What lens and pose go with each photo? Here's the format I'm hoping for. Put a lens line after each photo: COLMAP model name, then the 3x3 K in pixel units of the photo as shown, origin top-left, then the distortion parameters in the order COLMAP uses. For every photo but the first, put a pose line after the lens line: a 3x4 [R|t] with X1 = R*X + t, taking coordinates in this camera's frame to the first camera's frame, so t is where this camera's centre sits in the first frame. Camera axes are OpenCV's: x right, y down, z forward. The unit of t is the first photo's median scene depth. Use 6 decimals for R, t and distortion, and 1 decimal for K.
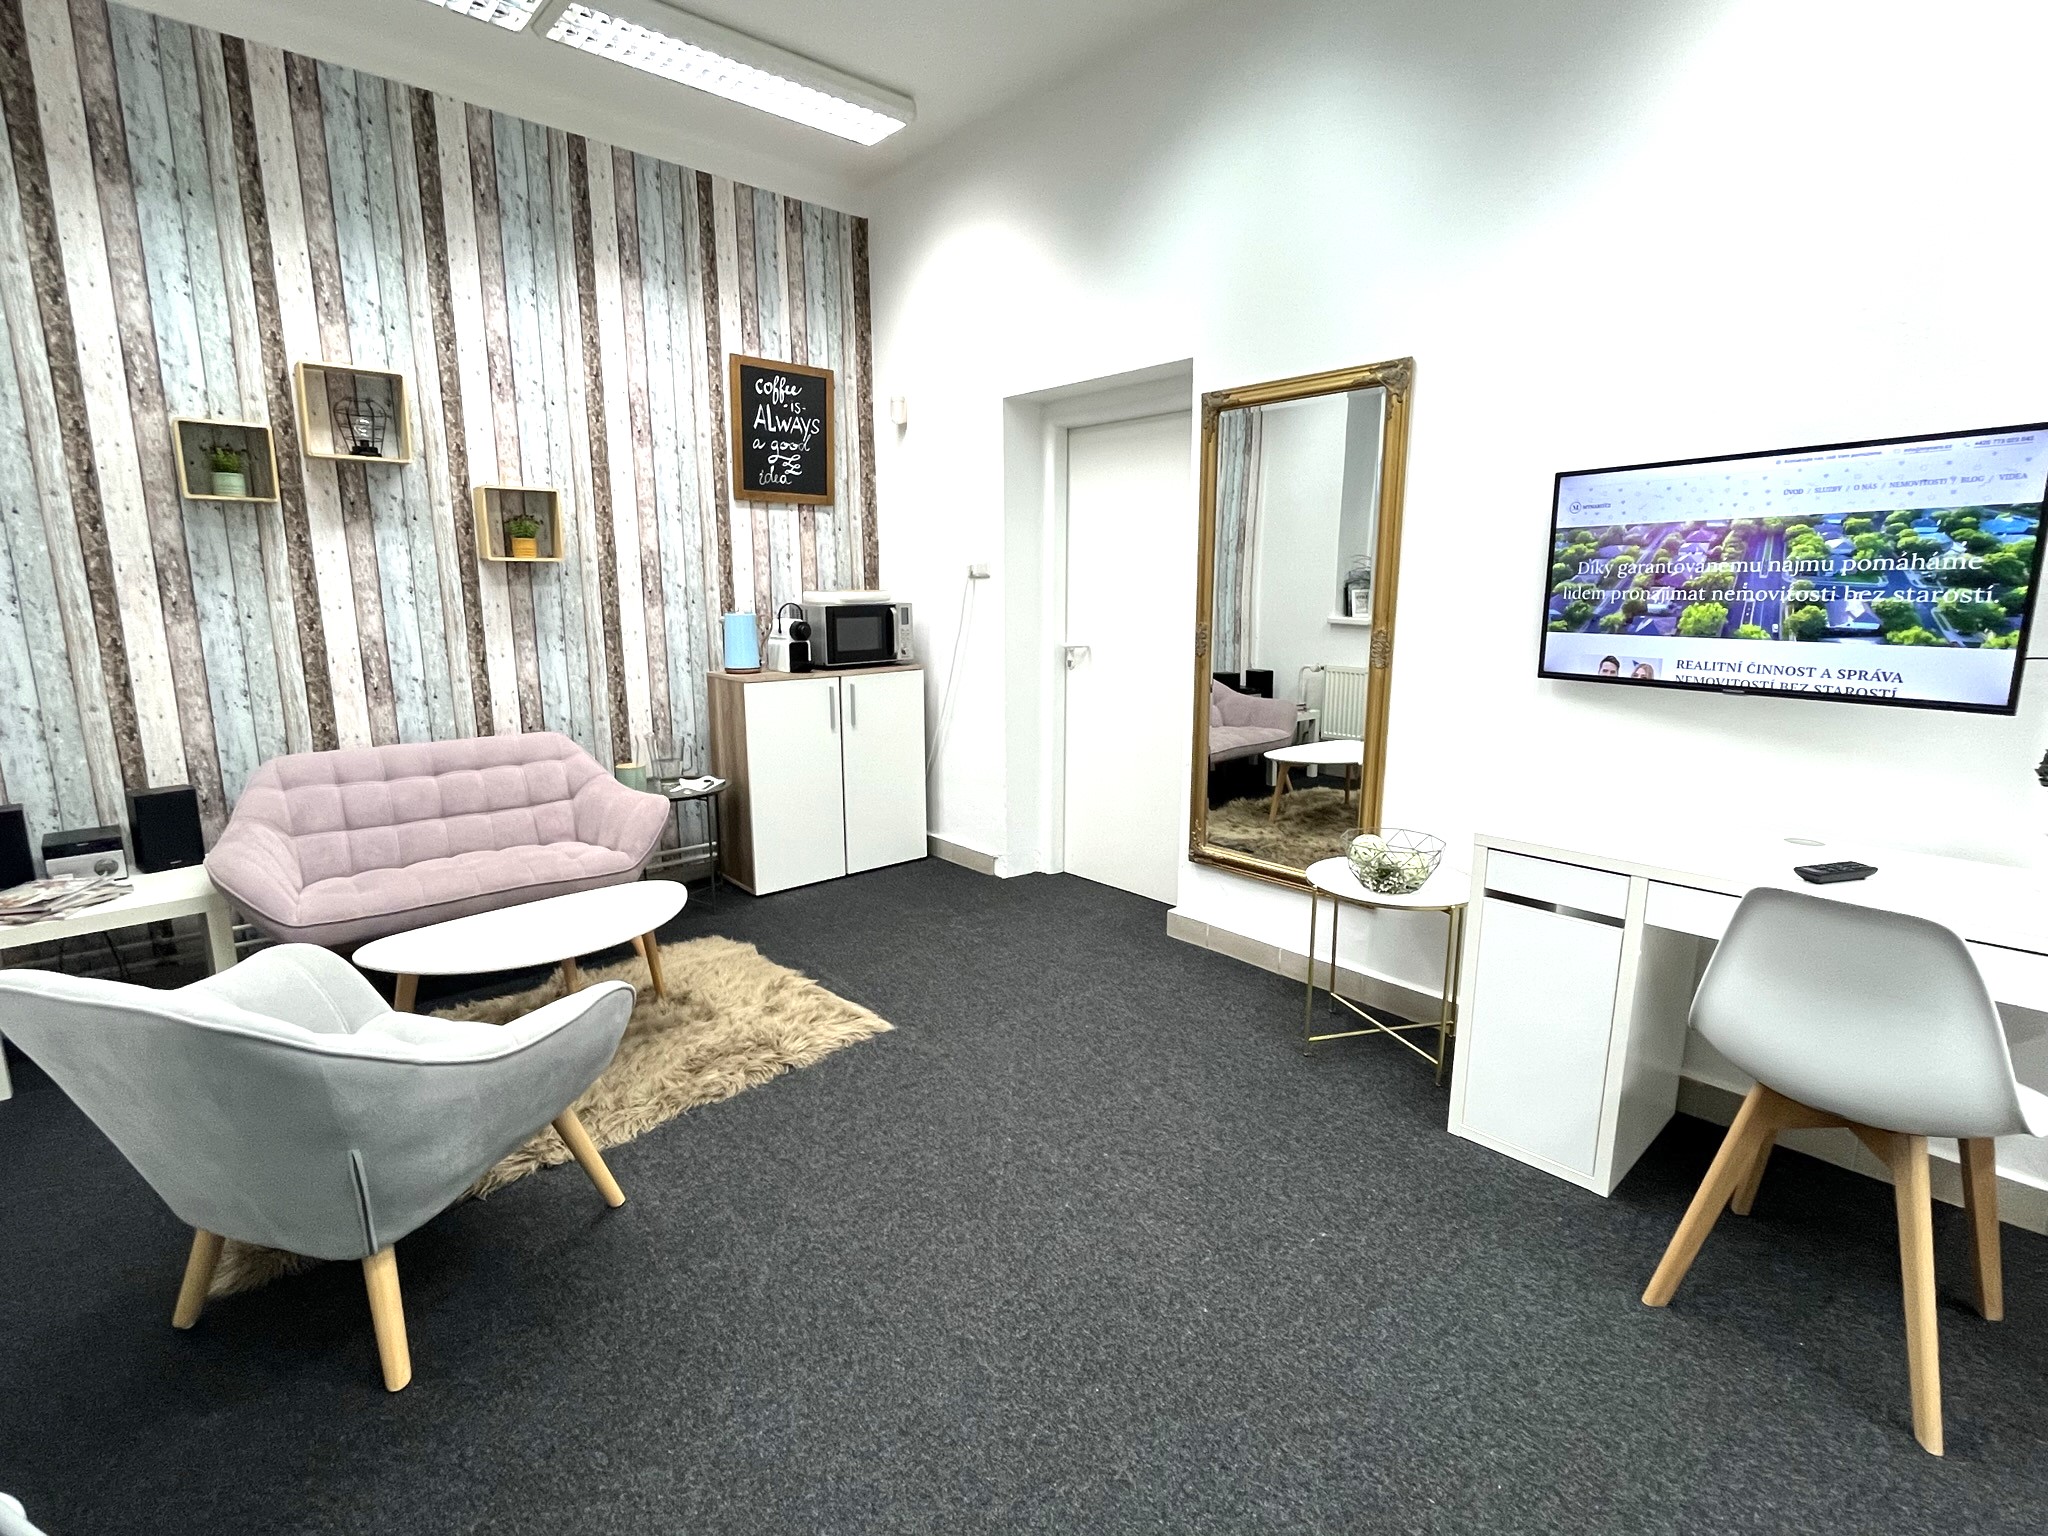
lens RADIAL K [[969.5, 0, 1024.0], [0, 969.5, 768.0], [0, 0, 1]] dist [-0.002801, -0.001153]
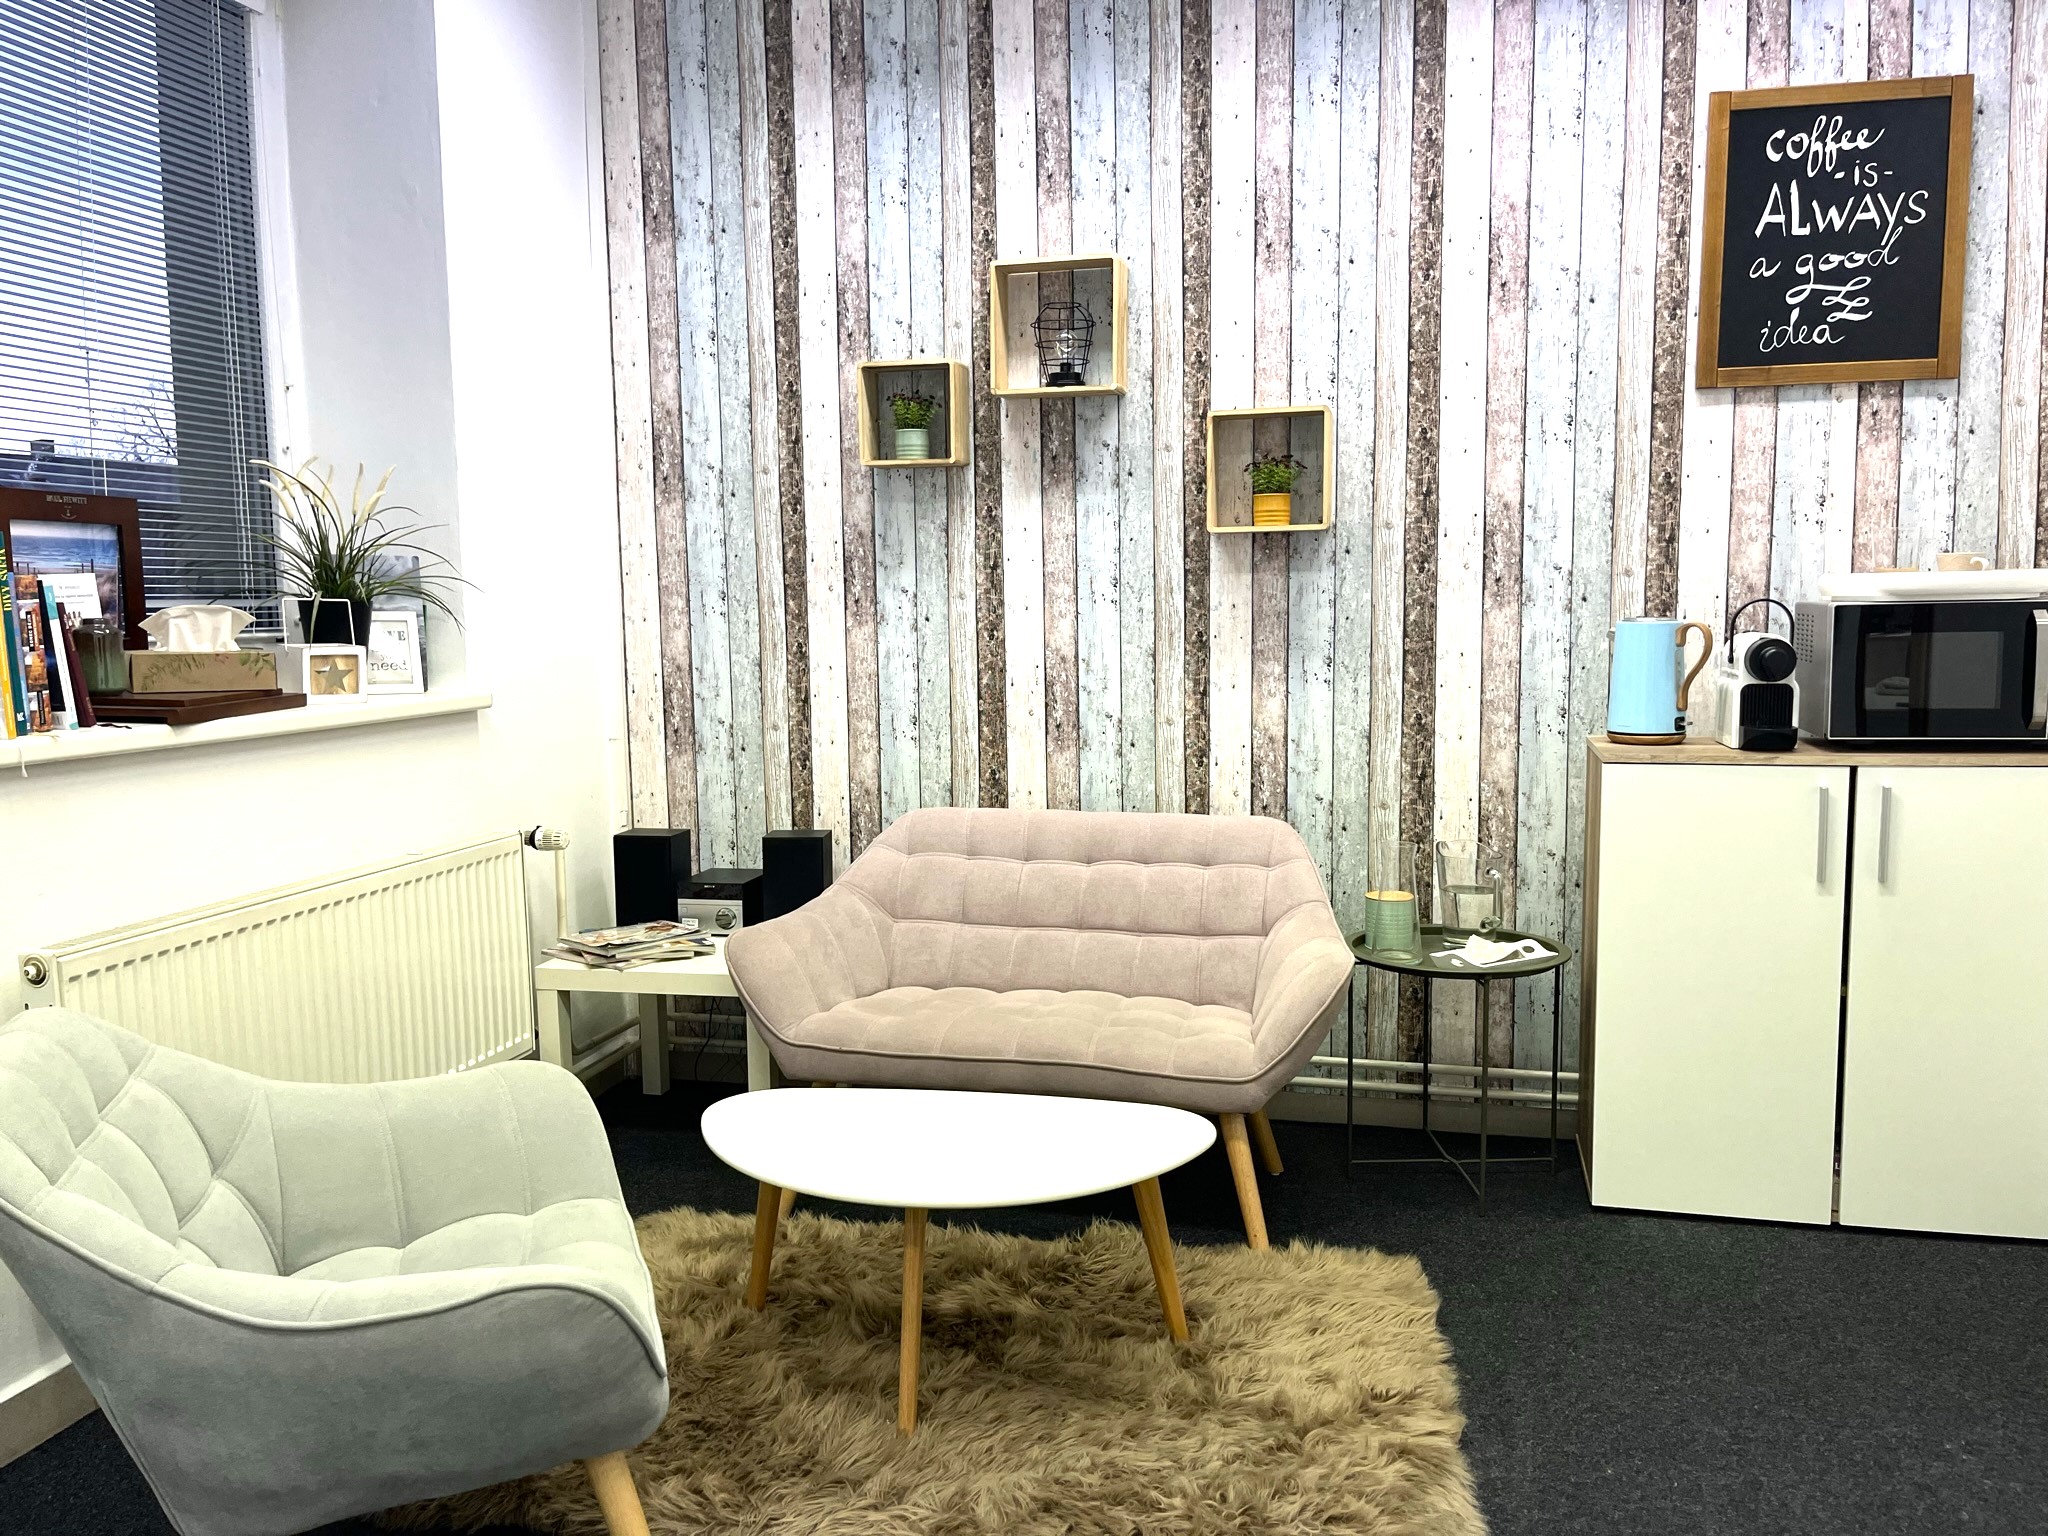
lens RADIAL K [[1563.1, 0, 1024.0], [0, 1563.1, 768.0], [0, 0, 1]] dist [0.062057, -0.084830]
pose [[0.552526, 0.082617, -0.829391, 0.220397], [-0.142599, 0.989774, 0.003596, -0.050418], [0.821207, 0.116283, 0.558657, 0.349713]]
